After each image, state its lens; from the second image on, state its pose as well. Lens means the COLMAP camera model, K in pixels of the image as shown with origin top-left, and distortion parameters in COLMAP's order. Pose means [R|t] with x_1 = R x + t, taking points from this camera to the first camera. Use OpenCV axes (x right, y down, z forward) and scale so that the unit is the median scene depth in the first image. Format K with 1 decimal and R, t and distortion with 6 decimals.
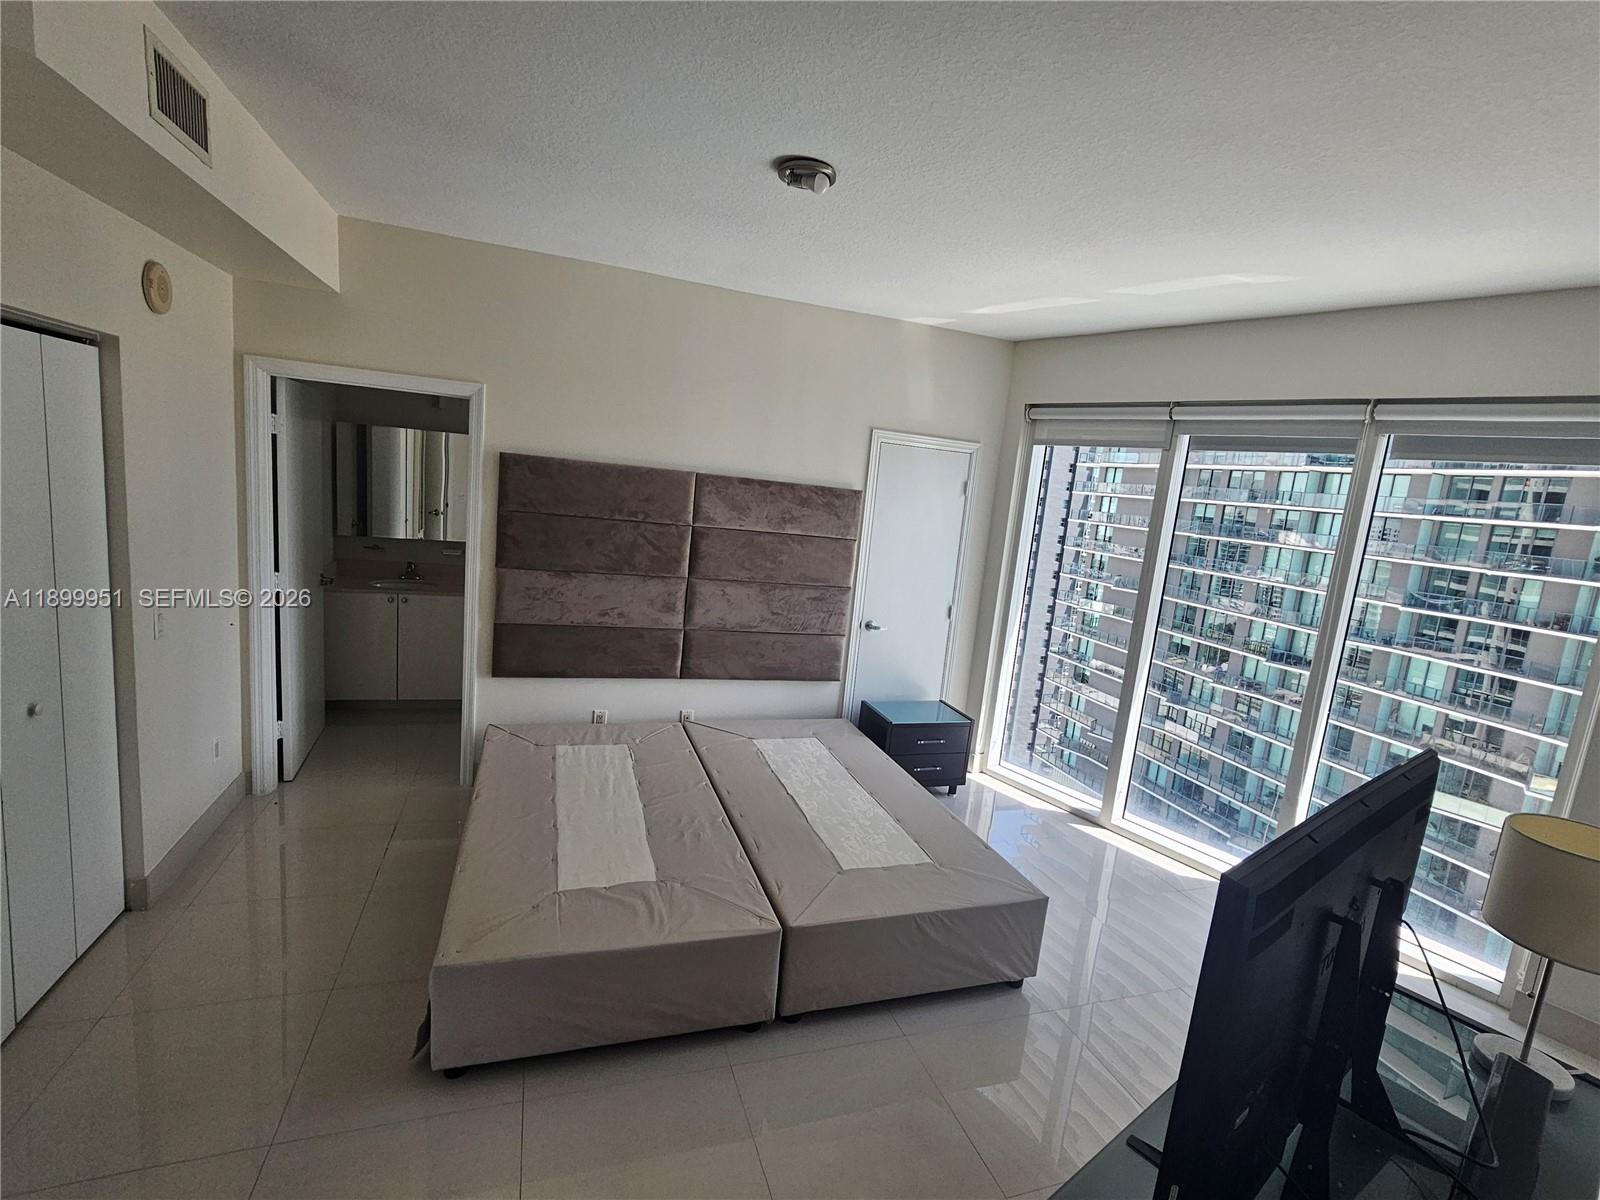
lens RADIAL K [[755.2, 0, 814.1], [0, 755.2, 604.4], [0, 0, 1]] dist [0.000070, -0.001385]
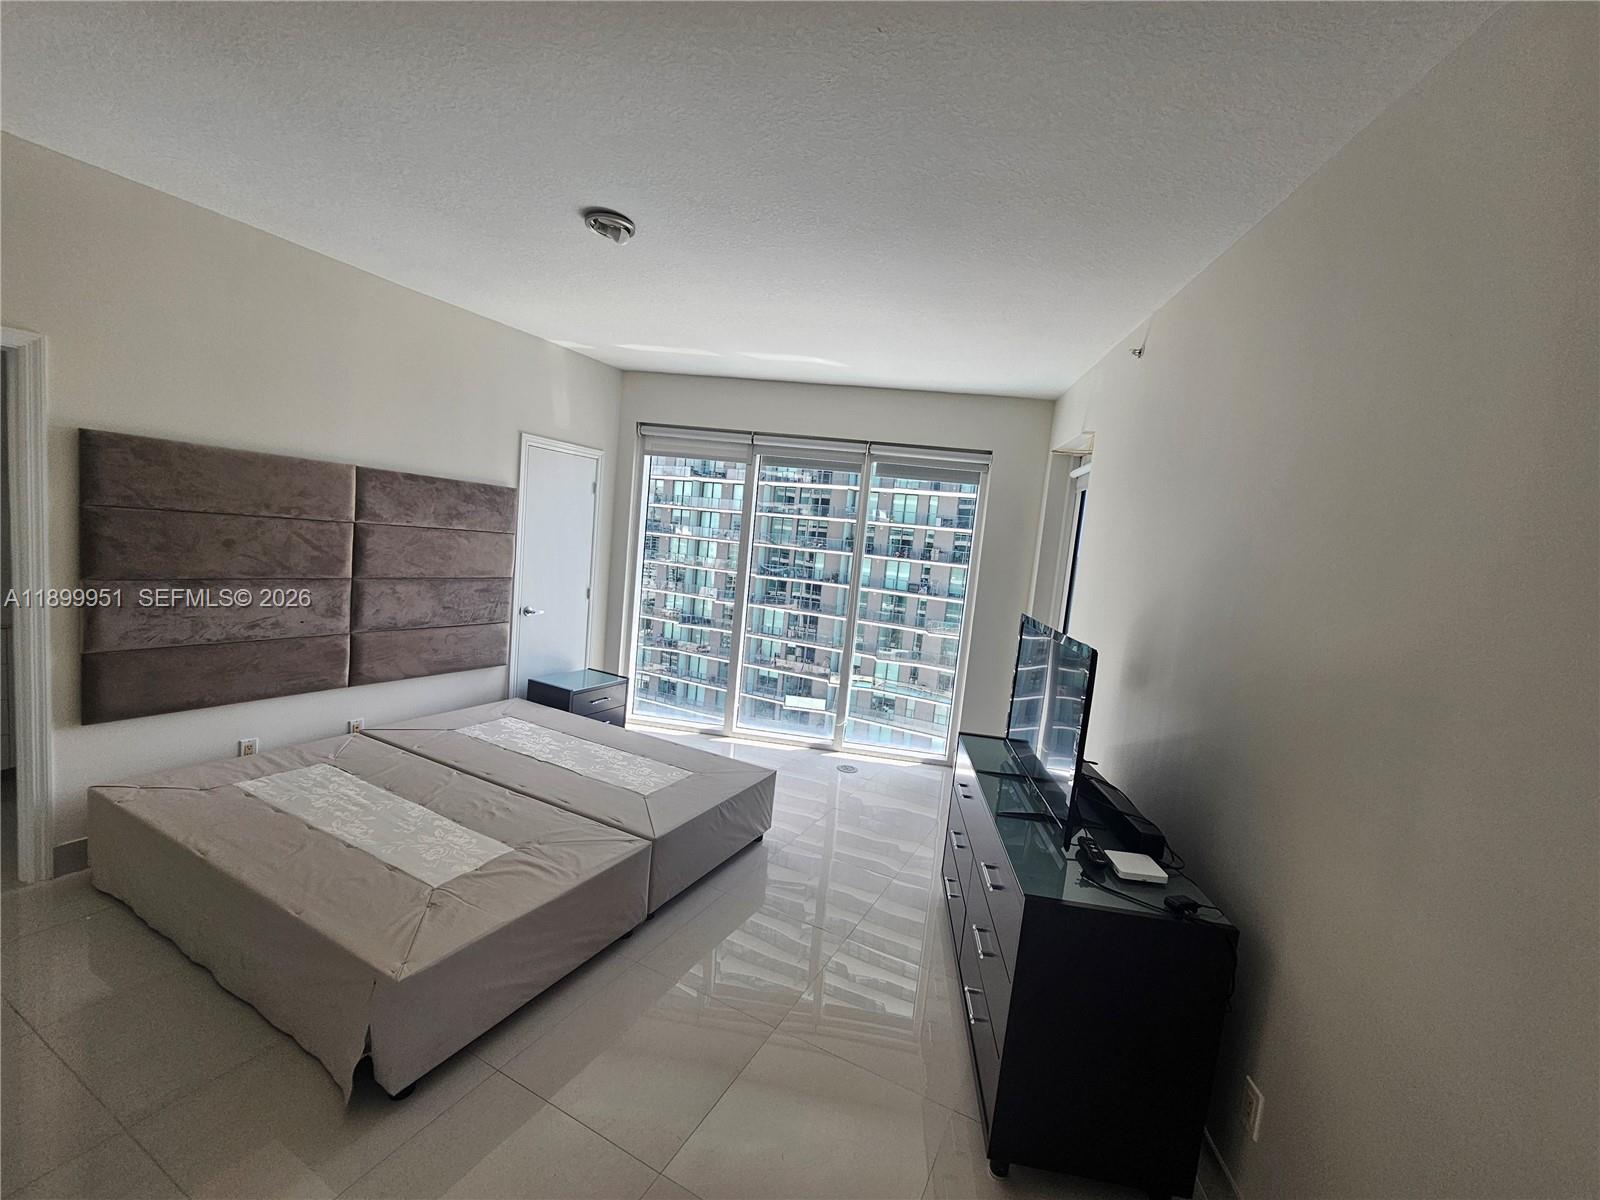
lens RADIAL K [[657.3, 0, 810.4], [0, 657.3, 604.2], [0, 0, 1]] dist [-0.000053, -0.001396]
pose [[0.721853, -0.099302, 0.684885, -0.285000], [0.086868, 0.994826, 0.052683, 0.003223], [-0.686573, 0.021465, 0.726744, 0.013533]]
